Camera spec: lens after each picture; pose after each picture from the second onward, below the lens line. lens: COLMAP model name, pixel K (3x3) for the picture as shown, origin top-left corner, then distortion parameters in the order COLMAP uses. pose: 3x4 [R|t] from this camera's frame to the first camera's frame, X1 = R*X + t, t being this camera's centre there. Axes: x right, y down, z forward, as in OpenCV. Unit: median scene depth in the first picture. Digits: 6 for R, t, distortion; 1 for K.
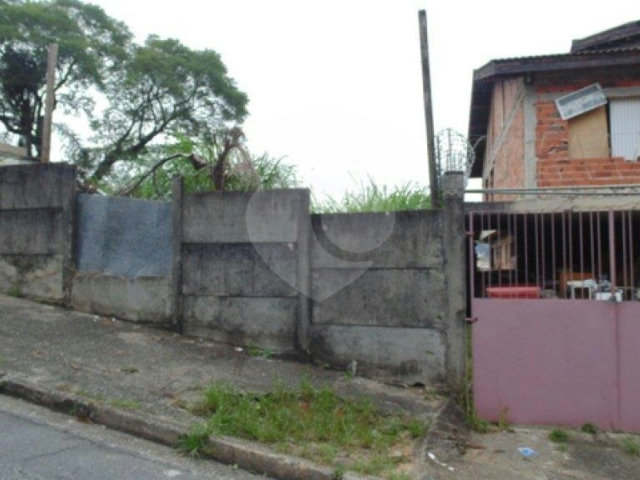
lens RADIAL K [[478.0, 0, 317.3], [0, 478.0, 240.4], [0, 0, 1]] dist [0.052841, -0.054157]
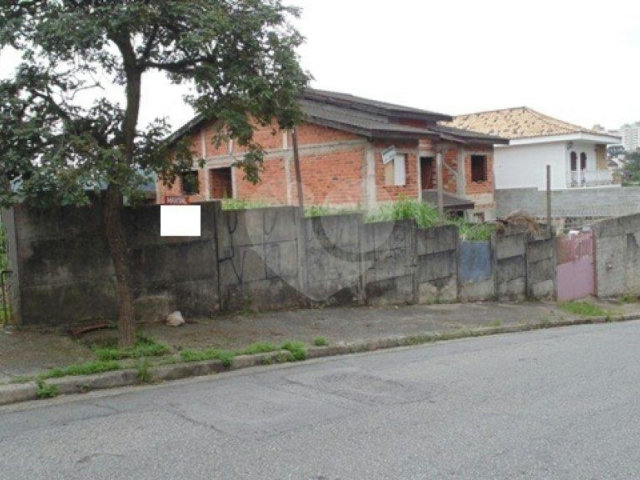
lens RADIAL K [[460.2, 0, 294.2], [0, 460.2, 250.4], [0, 0, 1]] dist [0.223164, -0.000158]
pose [[0.564052, -0.124553, 0.816292, -2.341262], [0.035072, 0.991280, 0.127018, -0.313586], [-0.824994, -0.043016, 0.563501, 0.504398]]
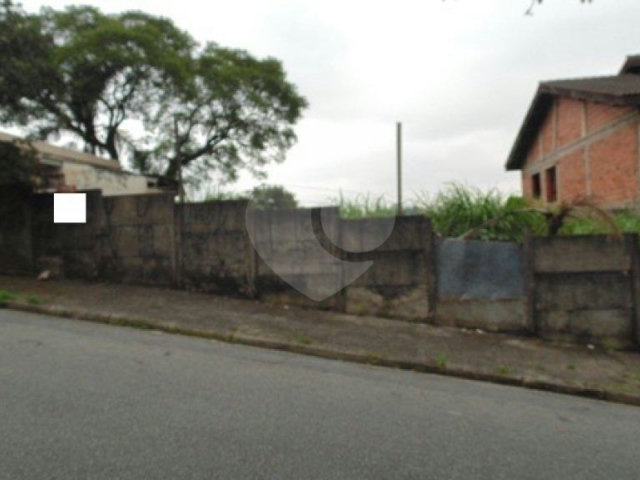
lens RADIAL K [[478.0, 0, 317.3], [0, 478.0, 240.4], [0, 0, 1]] dist [0.052841, -0.054157]
pose [[0.991791, -0.057358, 0.114279, -0.977873], [0.051125, 0.997079, 0.056744, -0.185137], [-0.117200, -0.050436, 0.991827, -0.277248]]
